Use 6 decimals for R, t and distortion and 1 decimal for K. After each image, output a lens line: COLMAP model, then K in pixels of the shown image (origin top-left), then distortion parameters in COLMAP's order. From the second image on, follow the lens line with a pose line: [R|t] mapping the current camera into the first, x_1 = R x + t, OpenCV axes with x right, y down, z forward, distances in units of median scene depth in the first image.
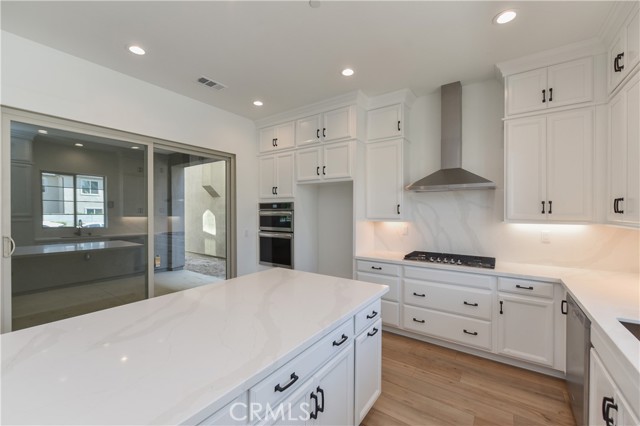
lens RADIAL K [[268.3, 0, 317.7], [0, 268.3, 210.7], [0, 0, 1]] dist [0.007549, -0.000086]
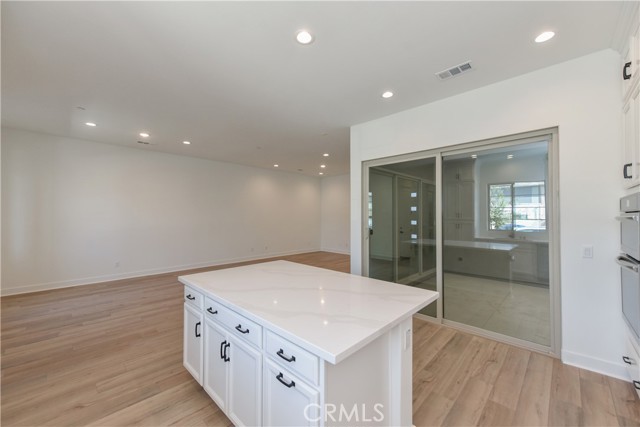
lens RADIAL K [[252.9, 0, 323.5], [0, 252.9, 214.5], [0, 0, 1]] dist [0.005256, -0.002271]
pose [[-0.142697, -0.008207, -0.989732, 0.482156], [0.001104, 0.999964, -0.008451, 0.008965], [0.989766, -0.002298, -0.142683, 0.661279]]
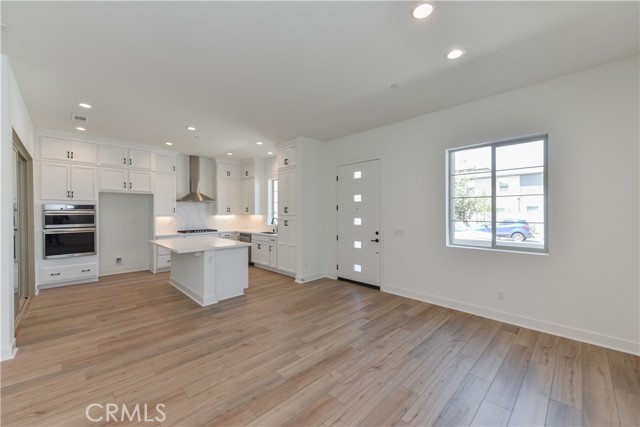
lens RADIAL K [[252.9, 0, 321.0], [0, 252.9, 212.9], [0, 0, 1]] dist [0.005256, -0.002271]
pose [[0.168815, -0.008254, 0.985613, -1.376110], [-0.000601, 0.999964, 0.008477, -0.000863], [-0.985648, -0.002024, 0.168804, -0.402005]]
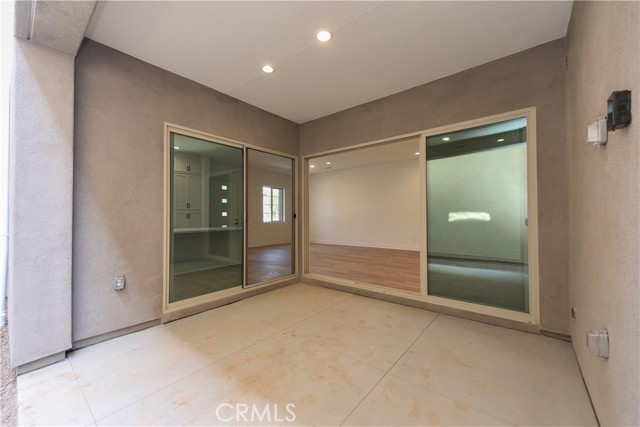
lens RADIAL K [[252.9, 0, 321.3], [0, 252.9, 215.8], [0, 0, 1]] dist [0.005256, -0.002271]
pose [[-0.998043, -0.001620, 0.062511, -1.043308], [-0.001837, 0.999992, -0.003414, 0.083920], [-0.062505, -0.003522, -0.998038, 2.132270]]
